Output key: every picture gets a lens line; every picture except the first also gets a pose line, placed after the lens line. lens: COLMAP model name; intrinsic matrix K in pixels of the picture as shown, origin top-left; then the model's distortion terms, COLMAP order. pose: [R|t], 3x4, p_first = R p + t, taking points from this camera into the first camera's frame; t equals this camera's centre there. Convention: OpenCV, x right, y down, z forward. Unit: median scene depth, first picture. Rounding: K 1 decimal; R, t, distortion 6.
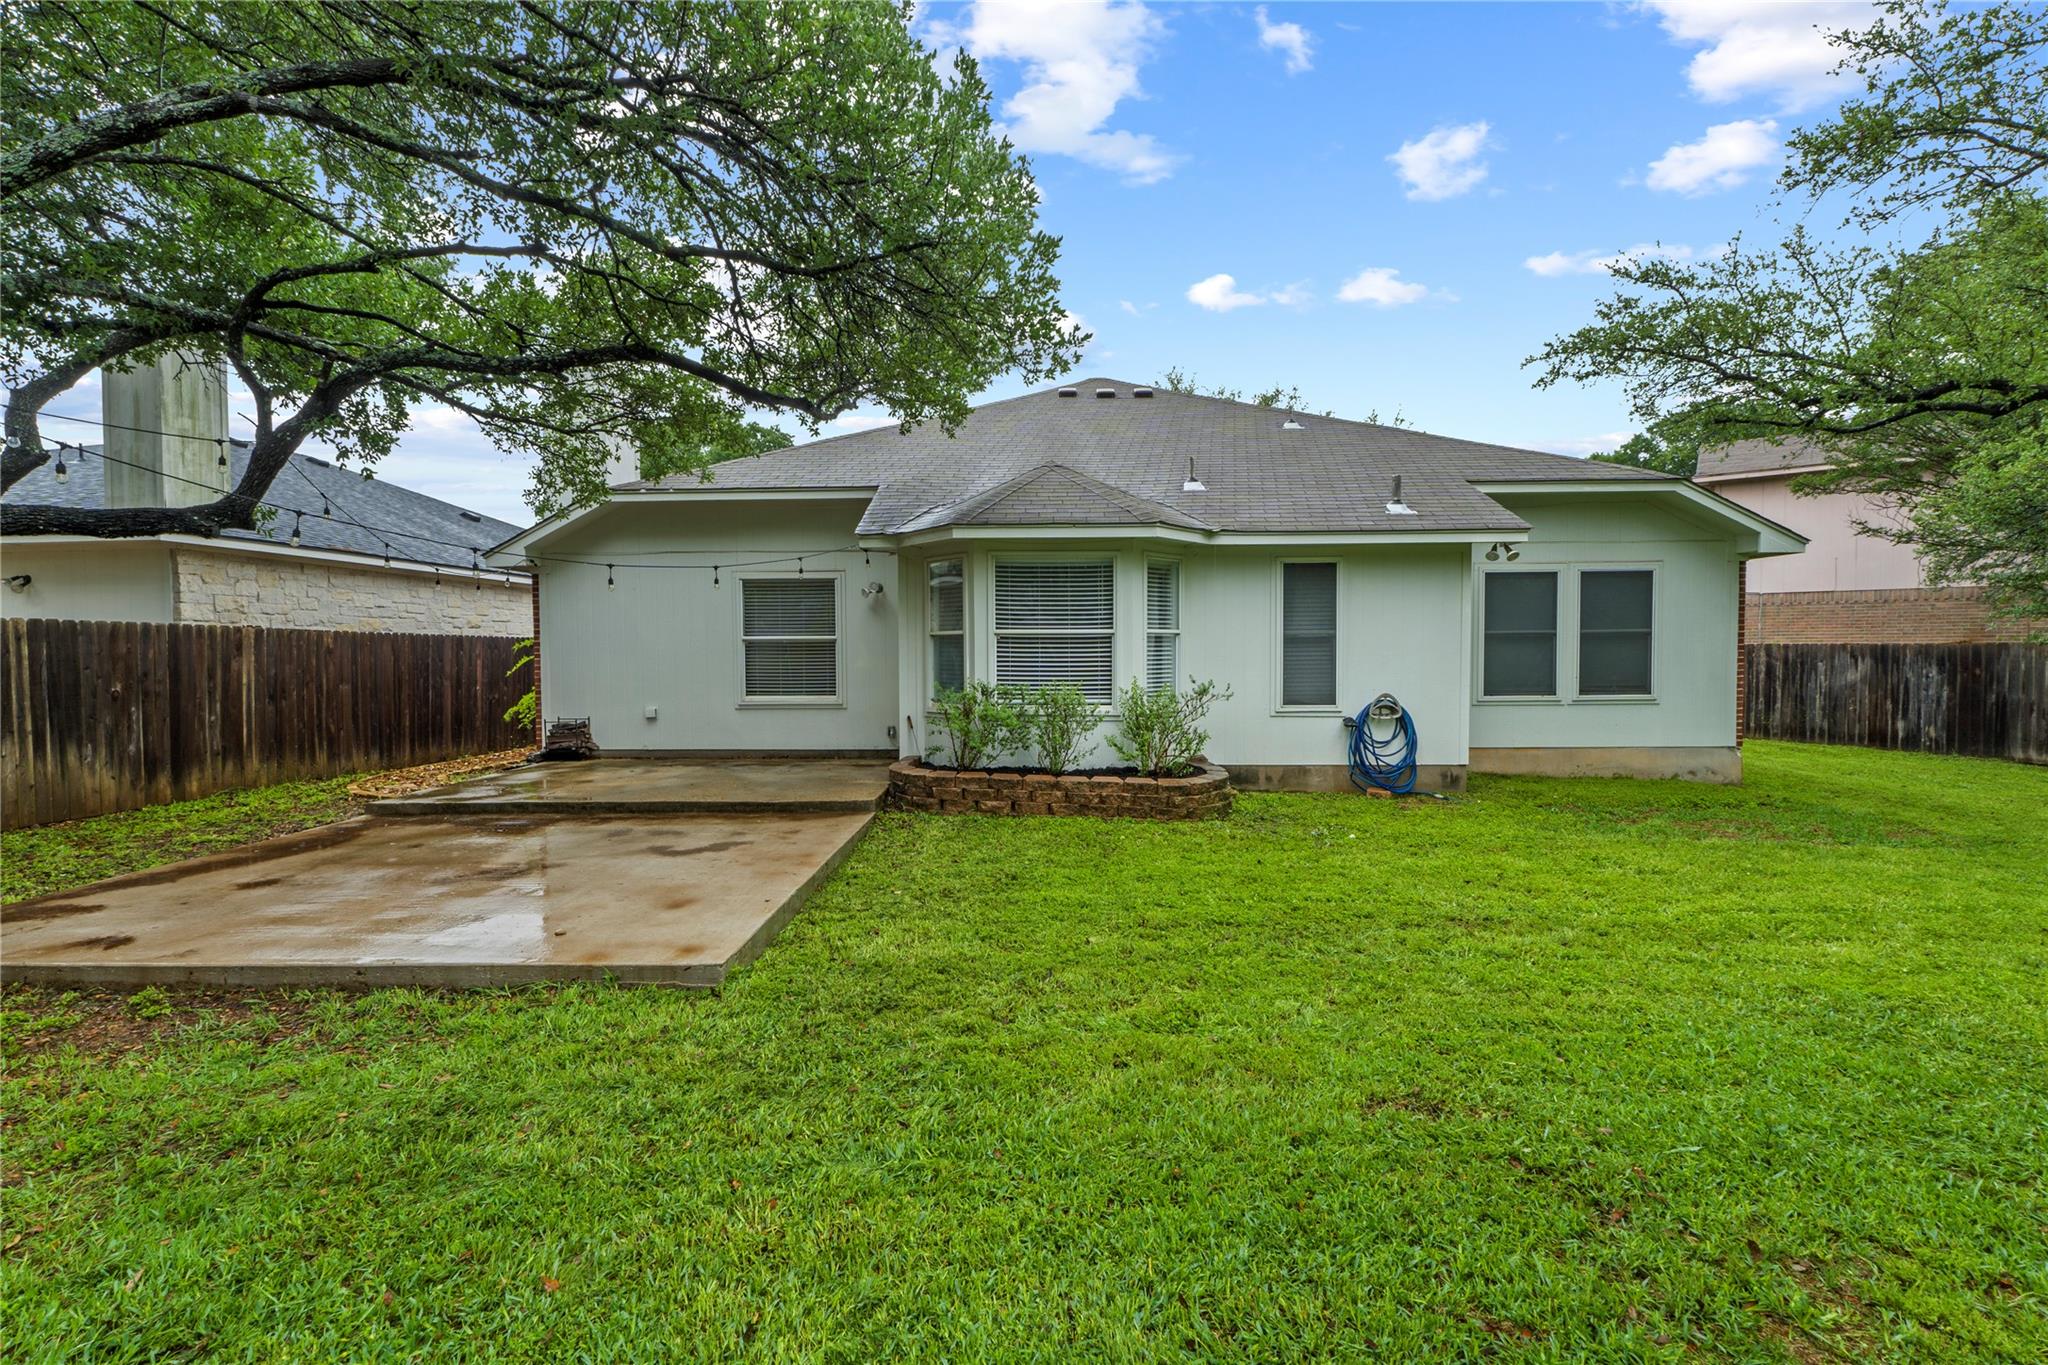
lens RADIAL K [[869.5, 0, 1023.8], [0, 869.5, 673.7], [0, 0, 1]] dist [-0.008518, -0.000340]
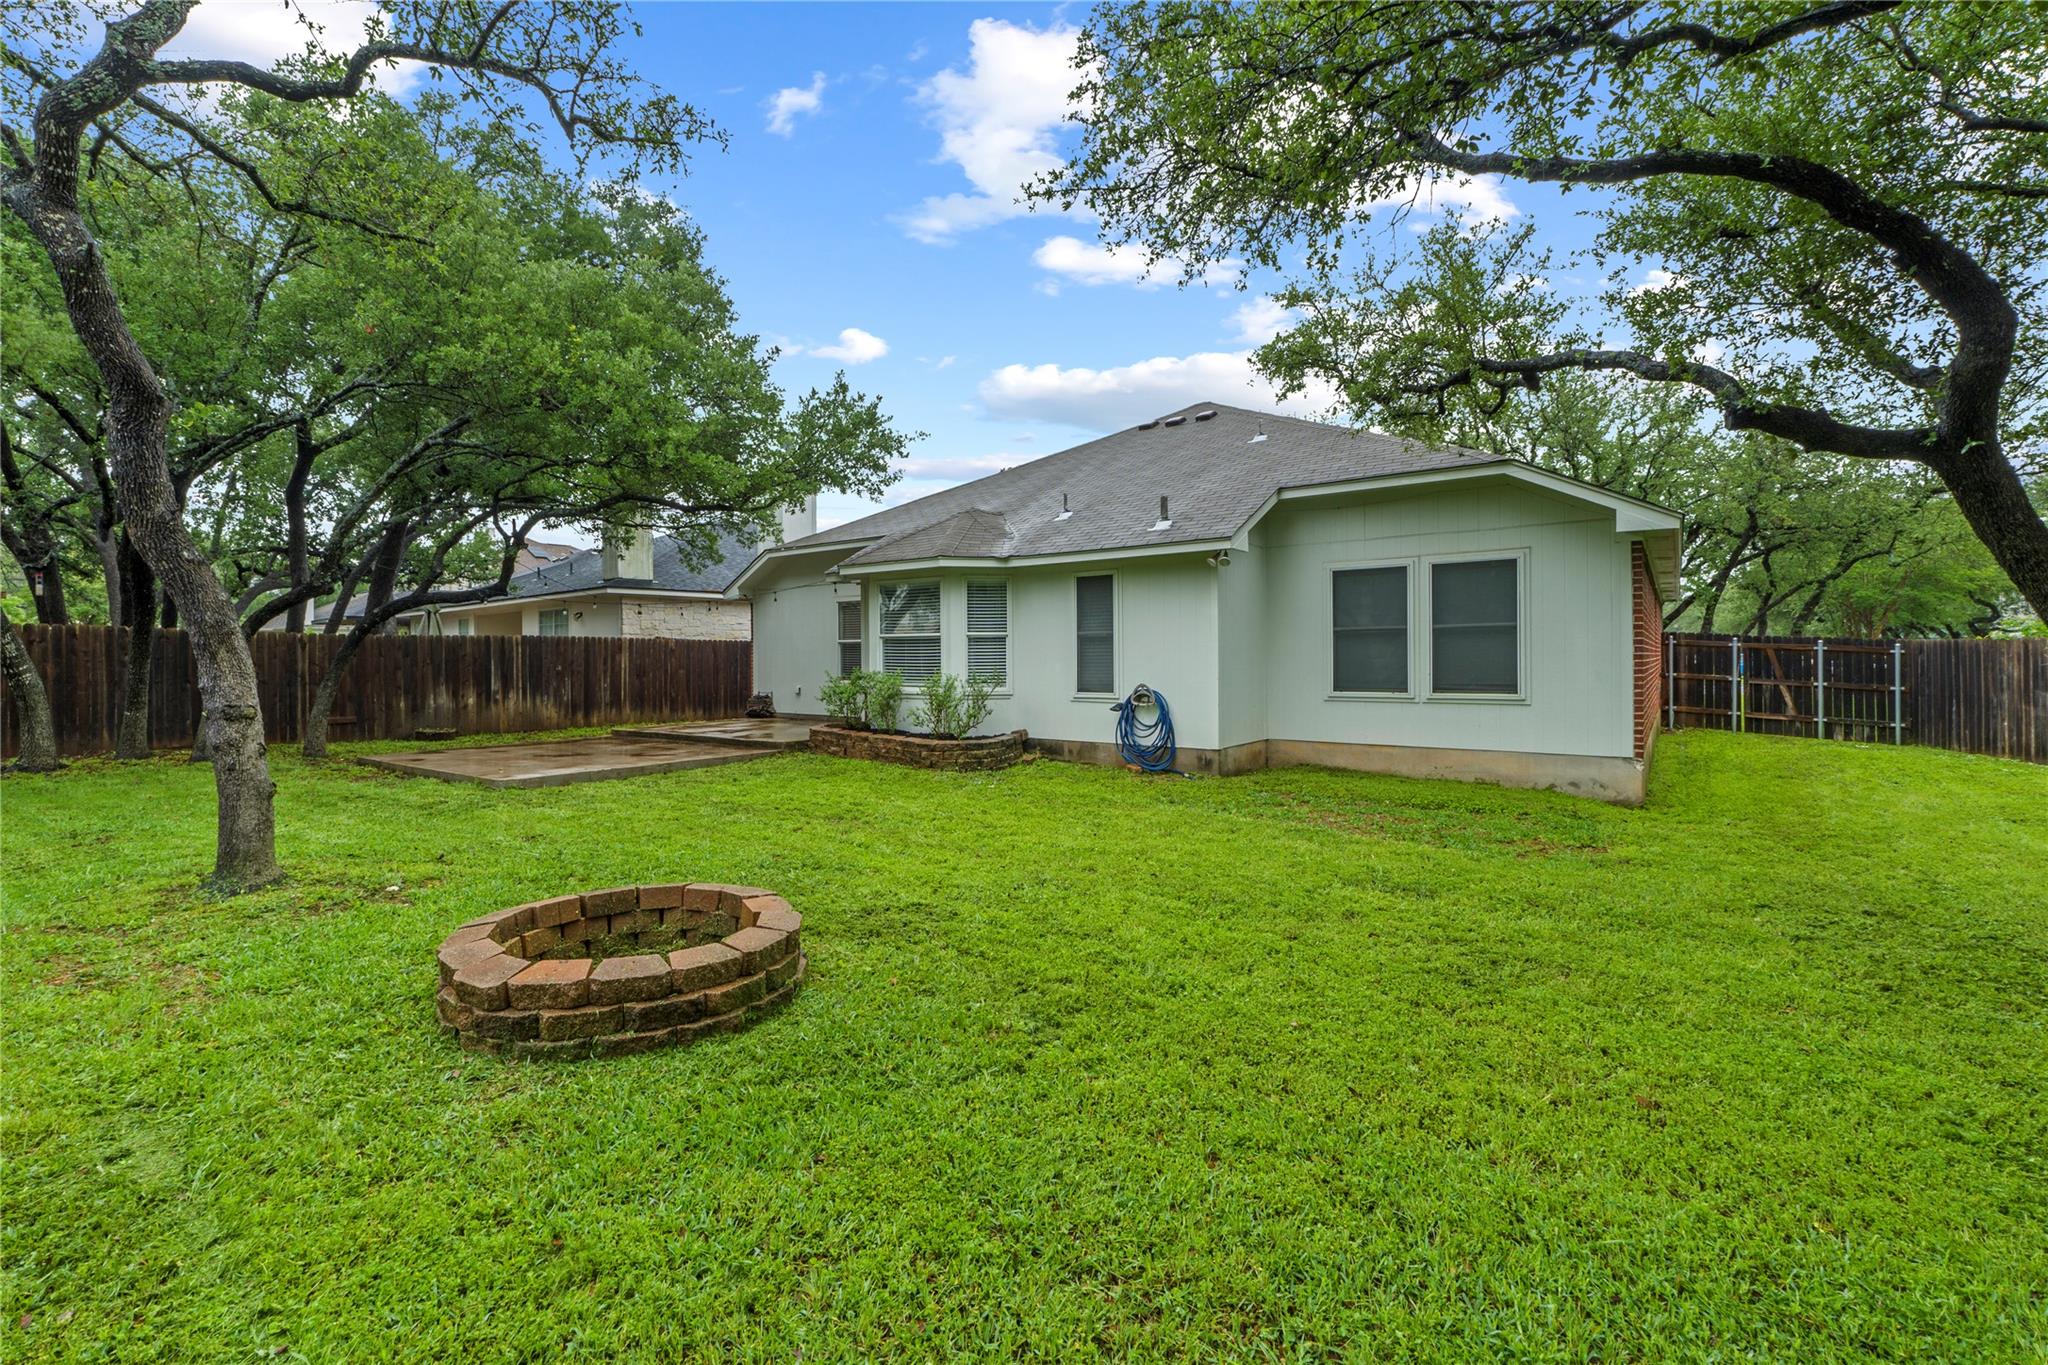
lens RADIAL K [[878.7, 0, 1016.3], [0, 878.7, 652.1], [0, 0, 1]] dist [-0.009122, 0.000026]
pose [[0.813270, -0.002513, -0.581882, 0.843861], [-0.013085, 0.999659, -0.022606, 0.007545], [0.581740, 0.025999, 0.812959, -0.058304]]
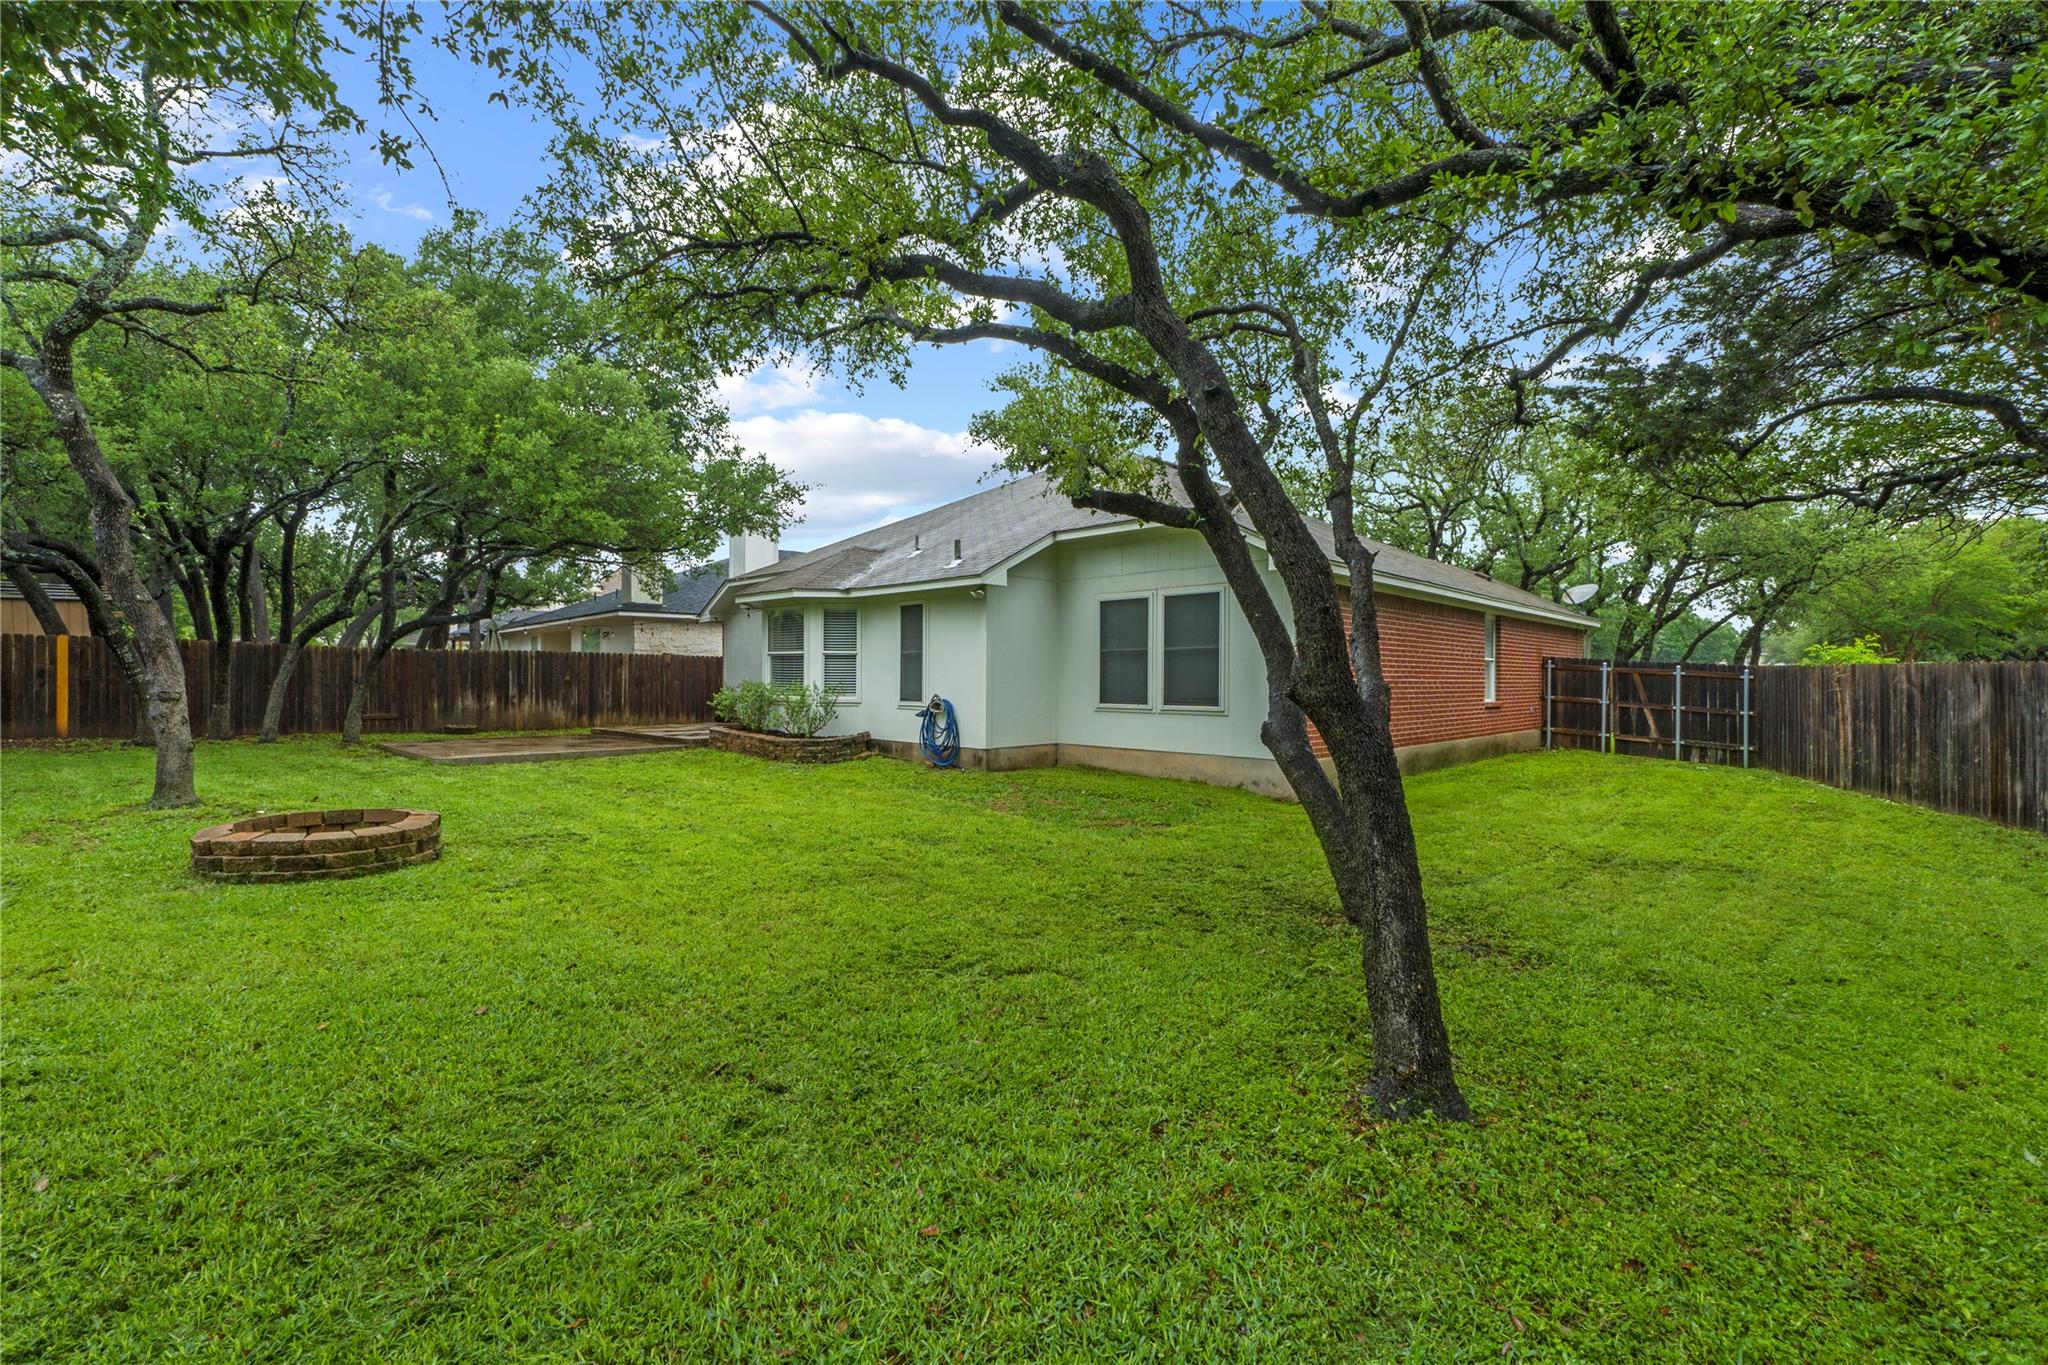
lens RADIAL K [[869.5, 0, 1023.8], [0, 869.5, 673.7], [0, 0, 1]] dist [-0.008518, -0.000340]
pose [[0.731940, 0.007721, -0.681326, 1.300065], [-0.027243, 0.999468, -0.017941, 0.009022], [0.680825, 0.031693, 0.731760, 0.045019]]
